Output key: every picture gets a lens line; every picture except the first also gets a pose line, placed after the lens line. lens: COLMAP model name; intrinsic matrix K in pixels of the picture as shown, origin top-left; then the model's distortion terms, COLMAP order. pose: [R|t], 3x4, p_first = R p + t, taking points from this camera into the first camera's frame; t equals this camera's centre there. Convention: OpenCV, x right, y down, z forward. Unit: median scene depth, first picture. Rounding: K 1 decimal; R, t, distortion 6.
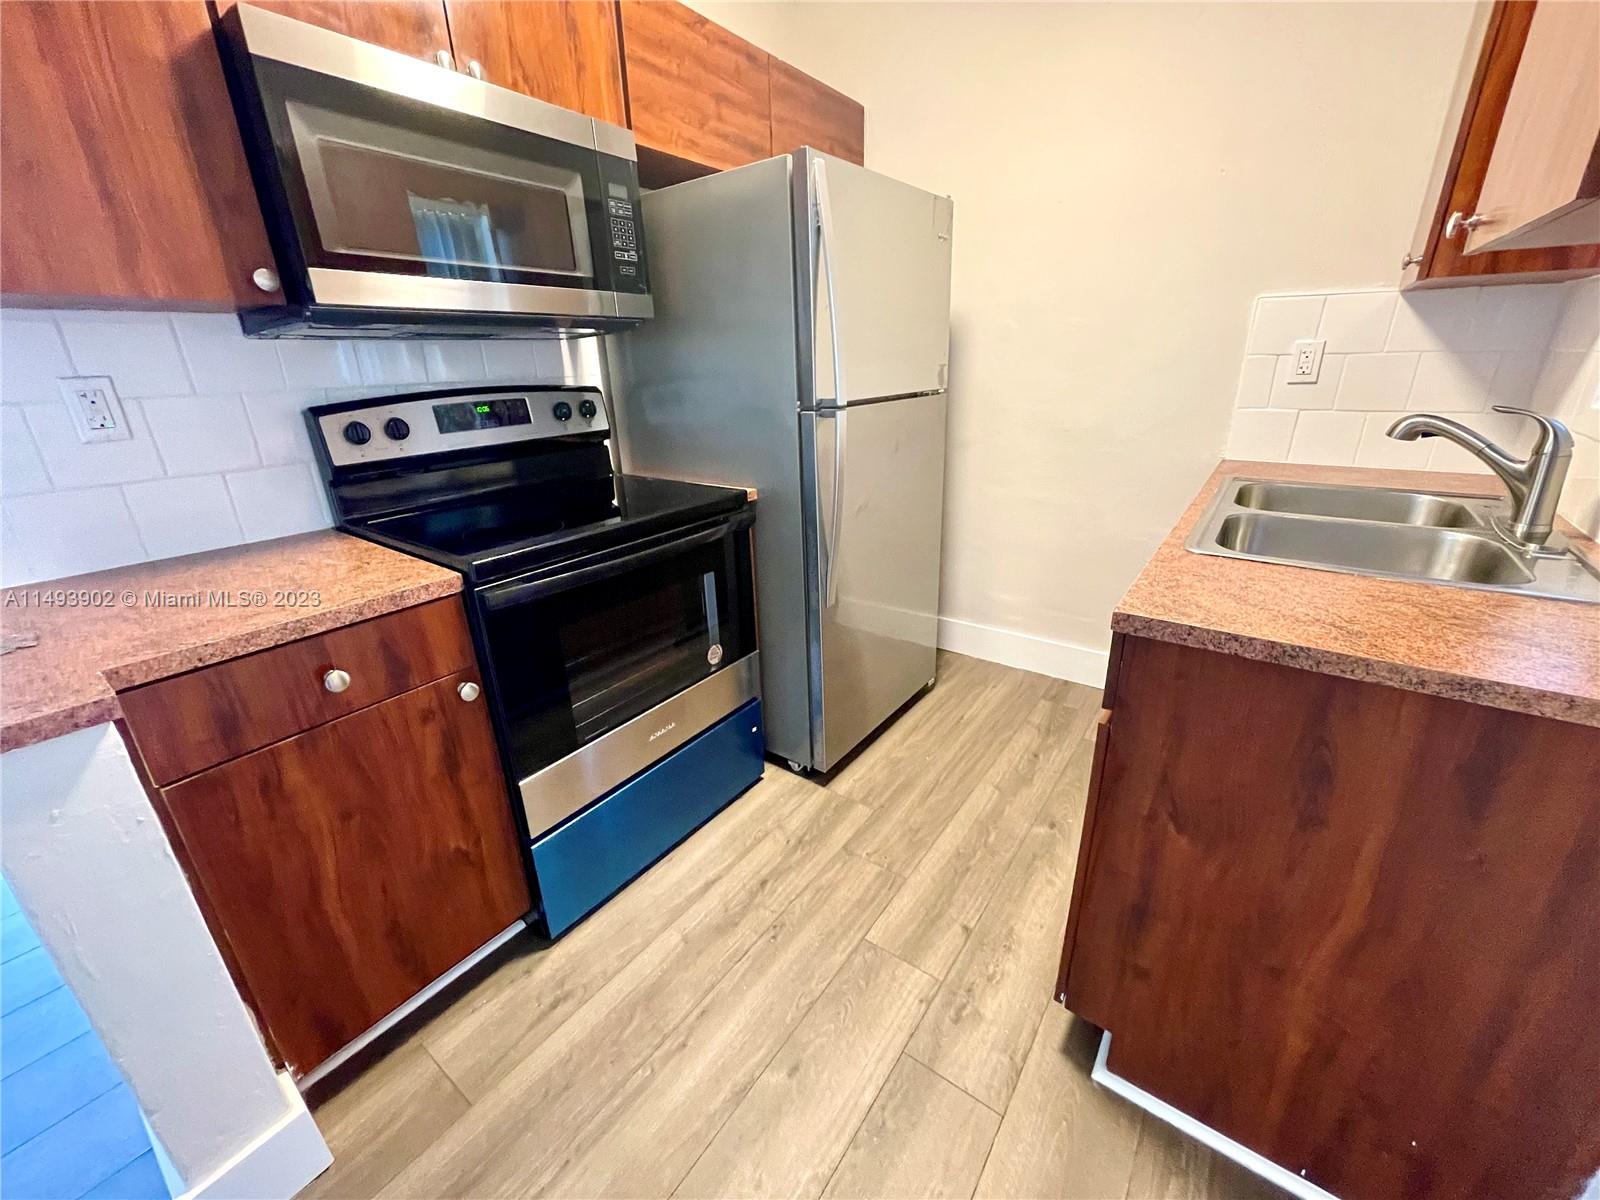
lens RADIAL K [[644.5, 0, 797.0], [0, 644.5, 600.0], [0, 0, 1]] dist [-0.001305, -0.000332]
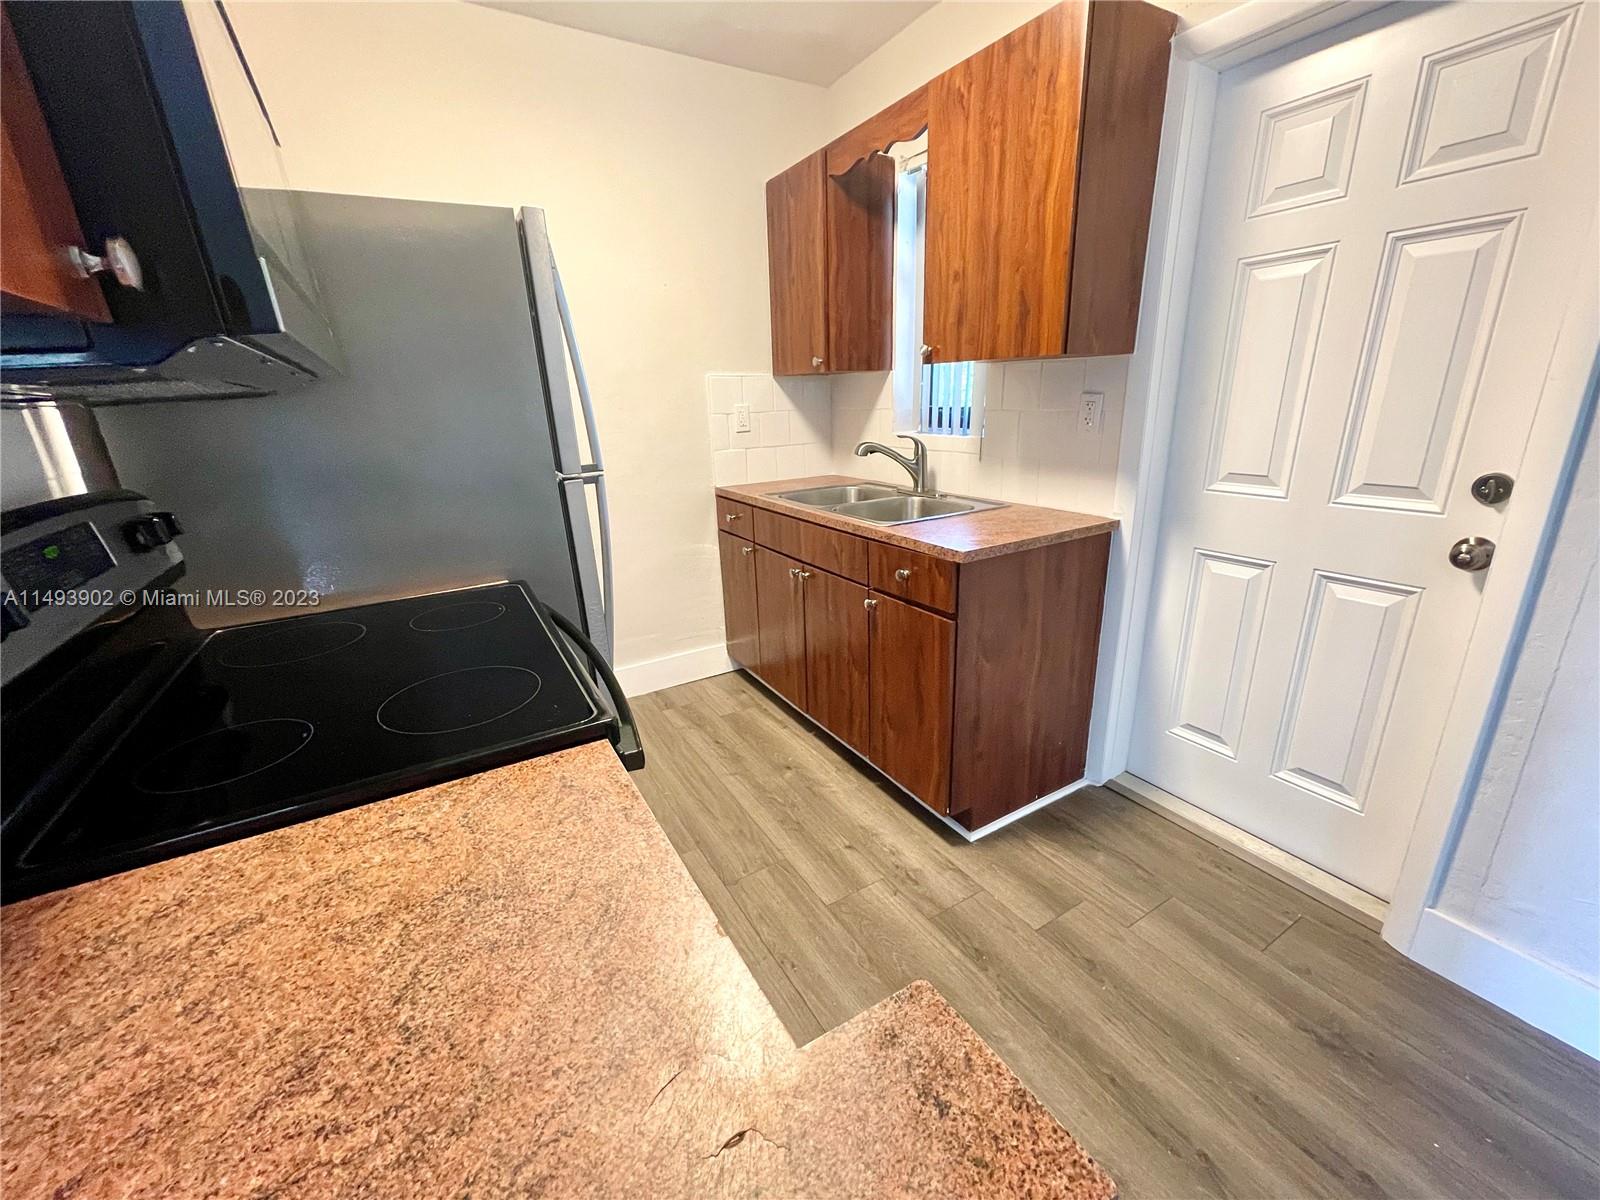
lens RADIAL K [[644.5, 0, 797.0], [0, 644.5, 600.0], [0, 0, 1]] dist [-0.001305, -0.000332]
pose [[0.390222, -0.270027, 0.880234, -0.856988], [0.348283, 0.928280, 0.130367, -0.167251], [-0.852306, 0.255698, 0.456281, 0.412154]]
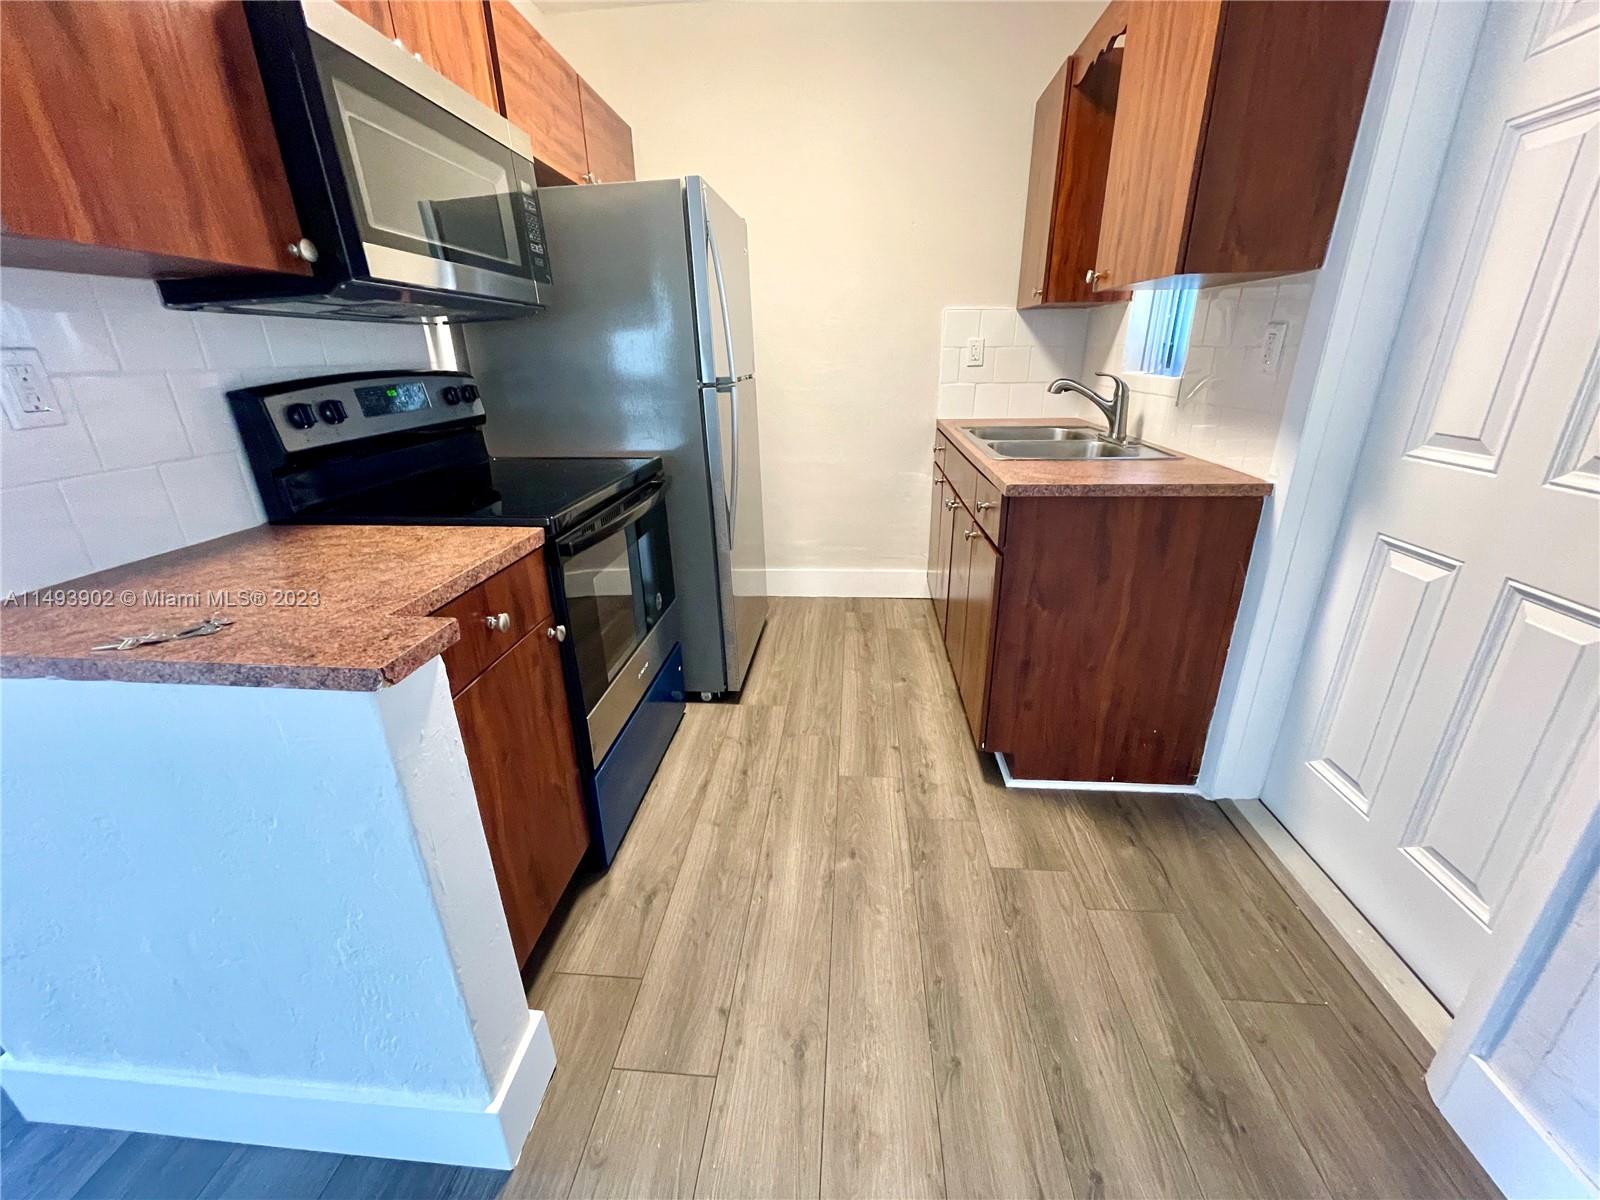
lens RADIAL K [[639.9, 0, 795.9], [0, 639.9, 600.9], [0, 0, 1]] dist [-0.002425, -0.000632]
pose [[0.853627, -0.180916, 0.488458, -0.608956], [0.181548, 0.982280, 0.046547, 0.095901], [-0.488223, 0.048945, 0.871345, -0.149381]]
